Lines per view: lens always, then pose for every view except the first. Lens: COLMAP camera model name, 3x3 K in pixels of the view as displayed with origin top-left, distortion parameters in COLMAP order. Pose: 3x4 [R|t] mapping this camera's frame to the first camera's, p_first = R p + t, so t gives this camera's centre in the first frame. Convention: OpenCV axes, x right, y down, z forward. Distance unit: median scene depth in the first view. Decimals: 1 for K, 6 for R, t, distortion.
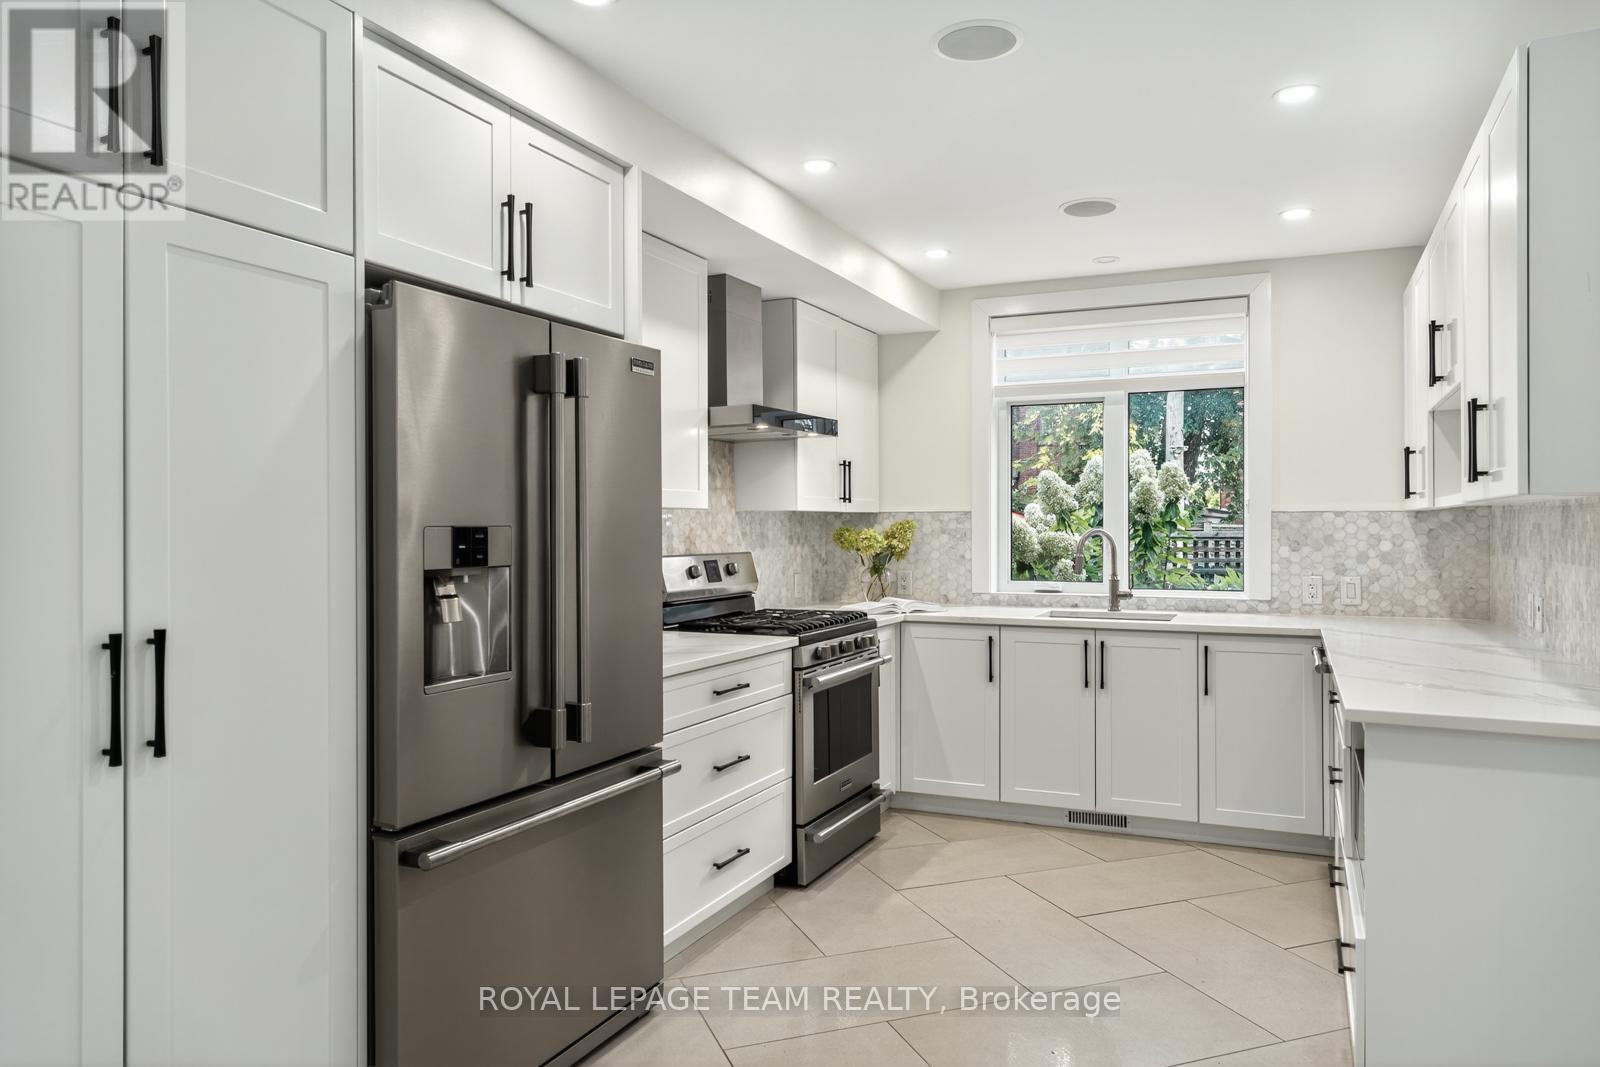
lens RADIAL K [[1077.4, 0, 805.3], [0, 1077.4, 512.5], [0, 0, 1]] dist [-0.002153, 0.002125]
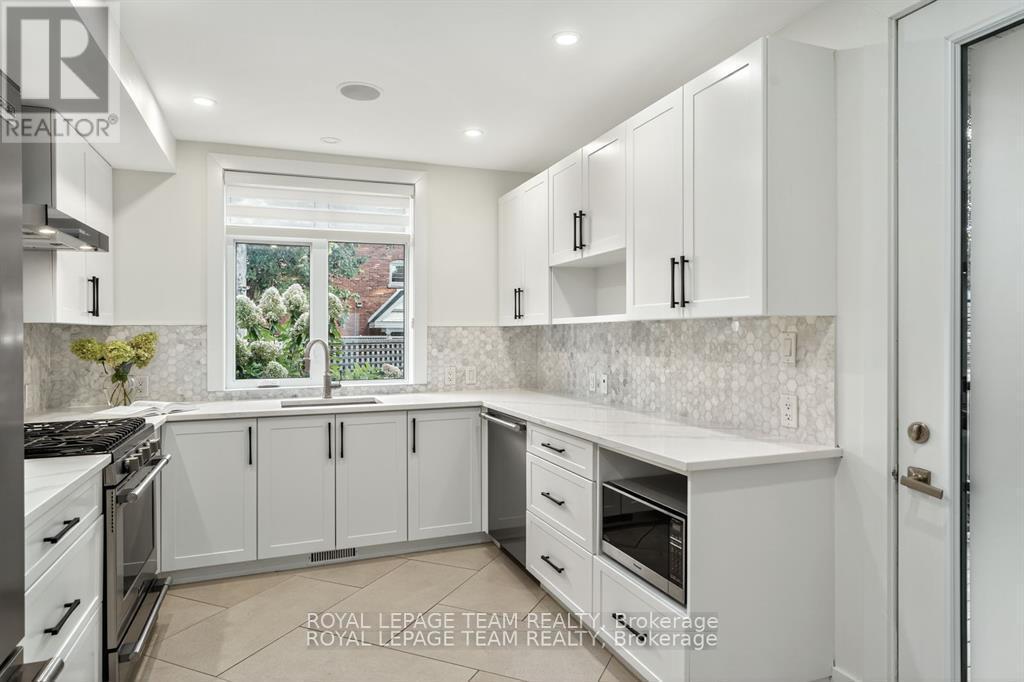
lens RADIAL K [[623.1, 0, 509.0], [0, 623.1, 335.3], [0, 0, 1]] dist [0.002079, 0.002233]
pose [[0.702809, -0.004254, 0.711366, -0.131098], [-0.003658, 0.999947, 0.009594, 0.003118], [-0.711370, -0.009345, 0.702756, 0.310870]]
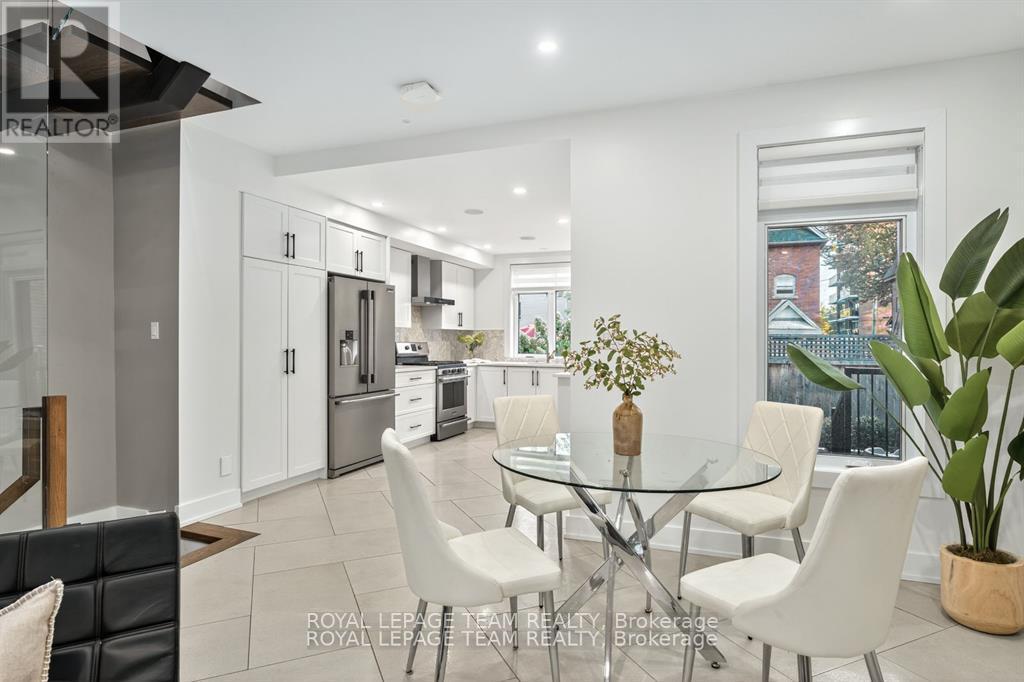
lens RADIAL K [[565.4, 0, 517.8], [0, 565.4, 344.6], [0, 0, 1]] dist [-0.002777, 0.000557]
pose [[0.998021, 0.006415, 0.062554, 0.113868], [-0.007658, 0.999778, 0.019652, 0.010286], [-0.062414, -0.020092, 0.997848, -0.667410]]
